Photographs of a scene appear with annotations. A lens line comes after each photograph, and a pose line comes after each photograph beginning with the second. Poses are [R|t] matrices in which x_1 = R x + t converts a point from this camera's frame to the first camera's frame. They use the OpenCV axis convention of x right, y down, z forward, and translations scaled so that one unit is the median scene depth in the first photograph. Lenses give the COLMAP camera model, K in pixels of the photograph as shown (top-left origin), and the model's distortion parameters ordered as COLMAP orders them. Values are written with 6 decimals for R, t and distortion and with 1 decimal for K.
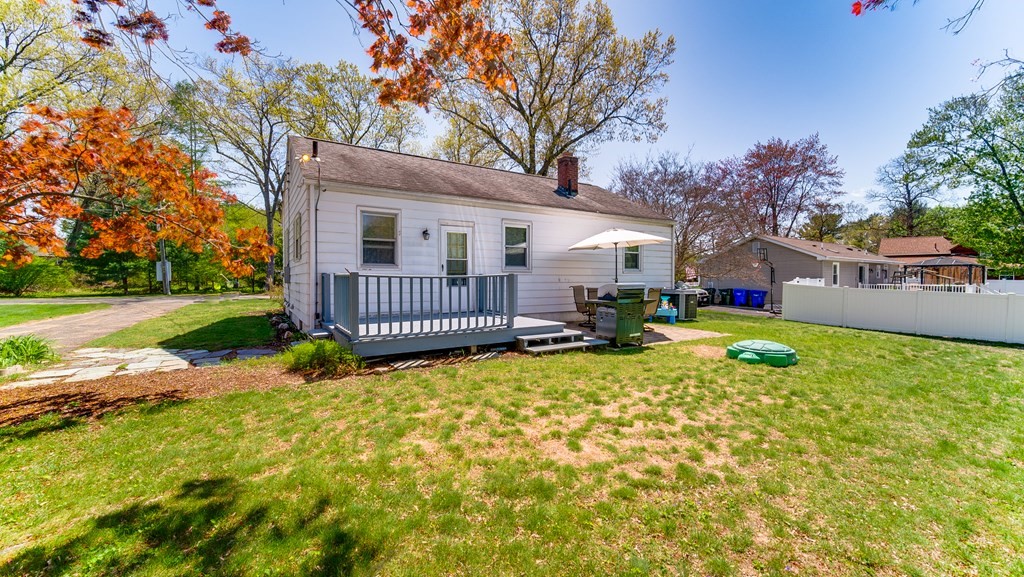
lens RADIAL K [[401.6, 0, 508.8], [0, 401.6, 282.4], [0, 0, 1]] dist [-0.002634, -0.000621]
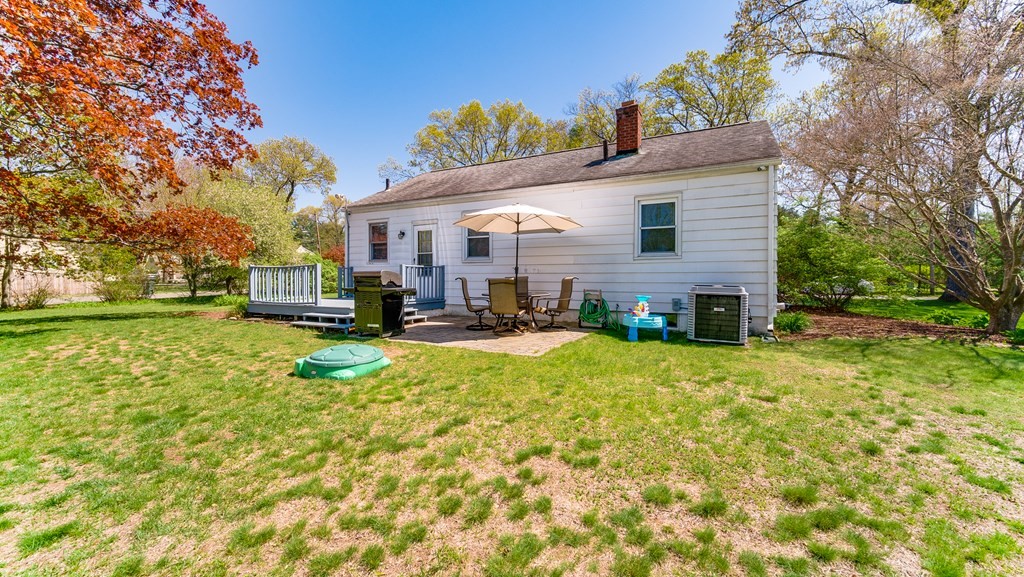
lens RADIAL K [[401.6, 0, 515.5], [0, 401.6, 280.8], [0, 0, 1]] dist [-0.002634, -0.000621]
pose [[0.497300, 0.012856, -0.867484, 0.986895], [-0.009429, 0.999911, 0.009414, 0.009764], [0.867528, 0.003498, 0.497377, 0.623212]]
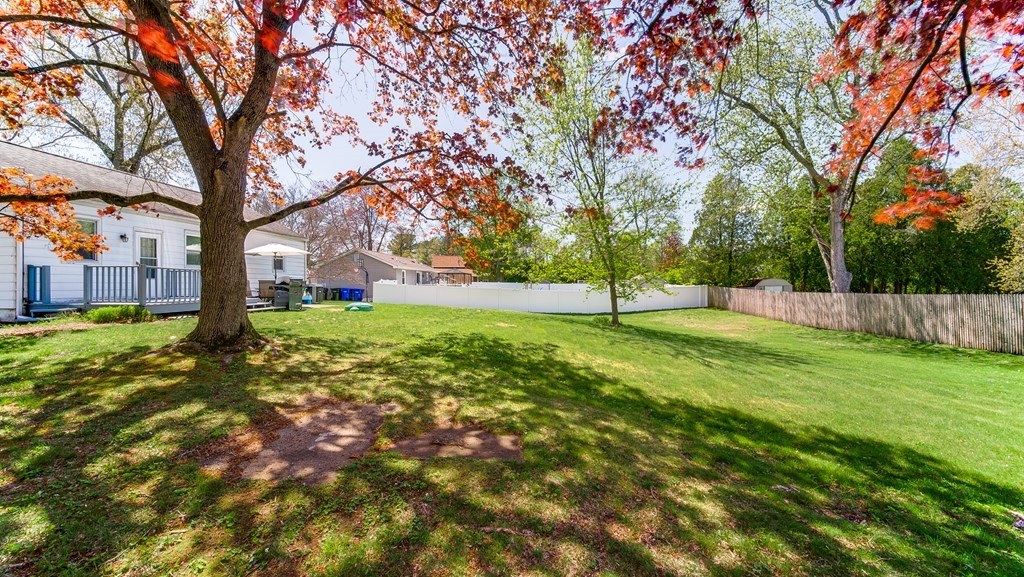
lens RADIAL K [[401.6, 0, 512.0], [0, 401.6, 286.7], [0, 0, 1]] dist [-0.002634, -0.000621]
pose [[0.604657, -0.007557, 0.796450, -0.437677], [0.011599, 0.999933, 0.000682, 0.047143], [-0.796401, 0.008825, 0.604704, -0.708271]]
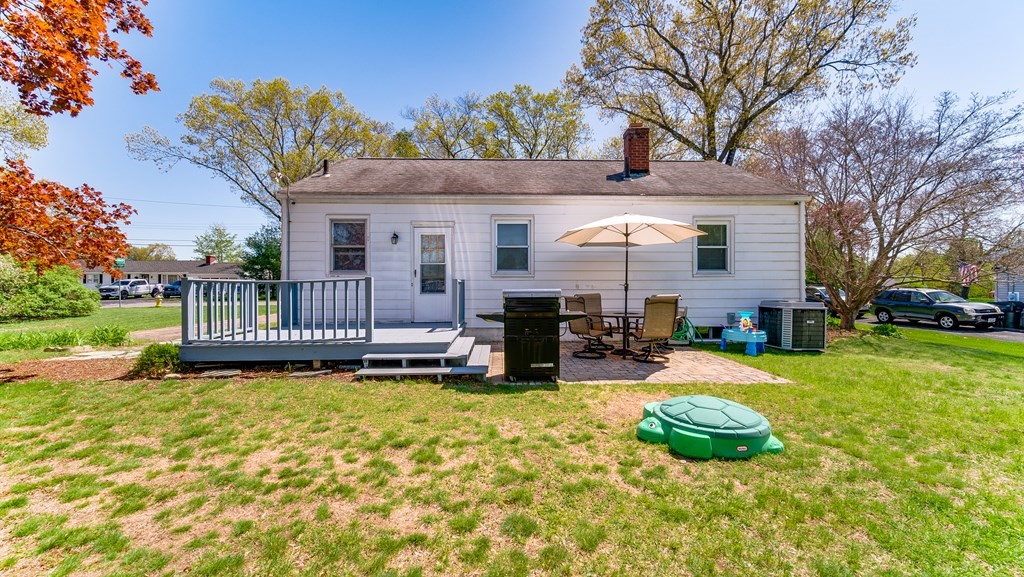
lens RADIAL K [[401.6, 0, 510.6], [0, 401.6, 288.4], [0, 0, 1]] dist [-0.002634, -0.000621]
pose [[0.864083, 0.000207, -0.503349, 0.462689], [-0.003982, 0.999971, -0.006425, 0.003515], [0.503334, 0.007556, 0.864059, 0.293022]]
